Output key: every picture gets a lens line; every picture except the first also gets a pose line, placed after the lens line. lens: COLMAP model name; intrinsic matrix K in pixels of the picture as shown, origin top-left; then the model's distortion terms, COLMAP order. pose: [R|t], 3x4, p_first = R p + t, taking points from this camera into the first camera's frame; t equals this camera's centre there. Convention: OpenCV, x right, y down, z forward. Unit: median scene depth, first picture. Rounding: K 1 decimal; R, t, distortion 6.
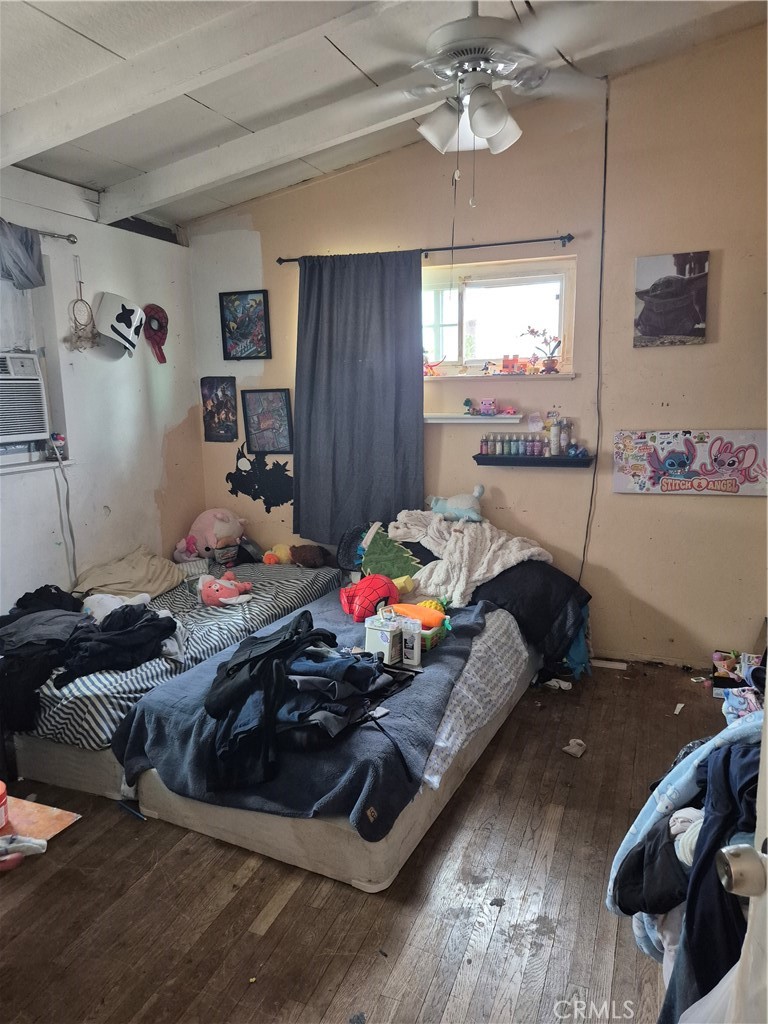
lens RADIAL K [[709.6, 0, 381.9], [0, 709.6, 505.6], [0, 0, 1]] dist [0.134070, -0.175235]
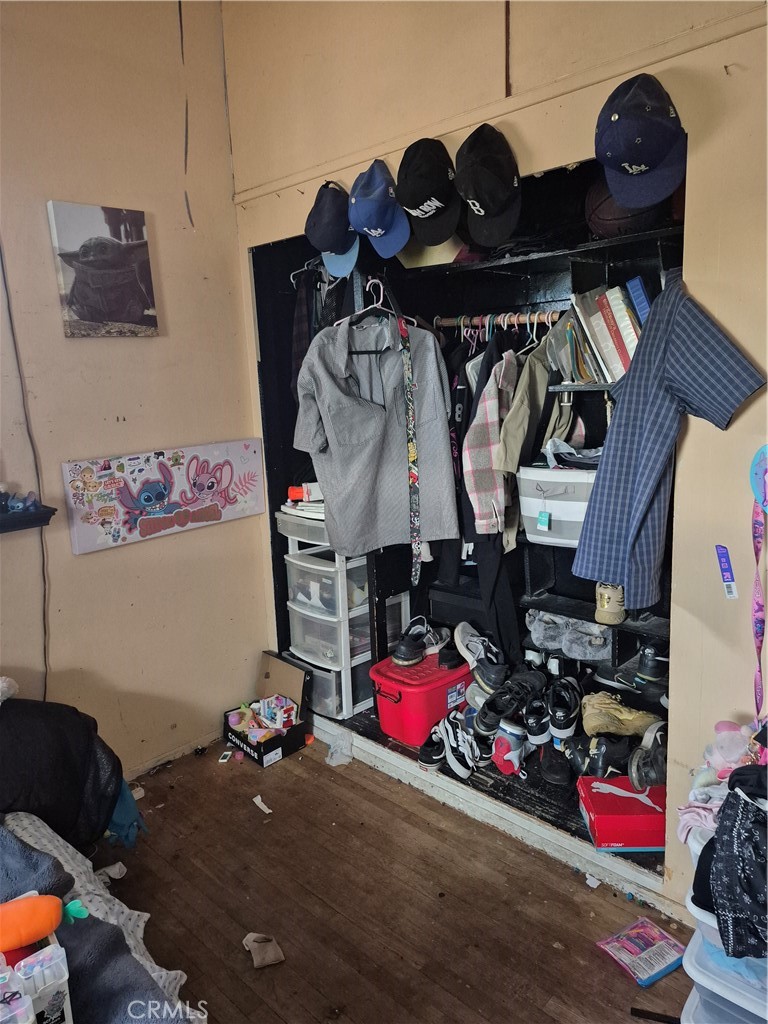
lens RADIAL K [[709.6, 0, 381.9], [0, 709.6, 505.6], [0, 0, 1]] dist [0.134070, -0.175235]
pose [[0.389718, -0.170199, 0.905070, -0.174095], [0.197937, 0.975286, 0.098172, -0.076394], [-0.899411, 0.140887, 0.413775, 0.489714]]
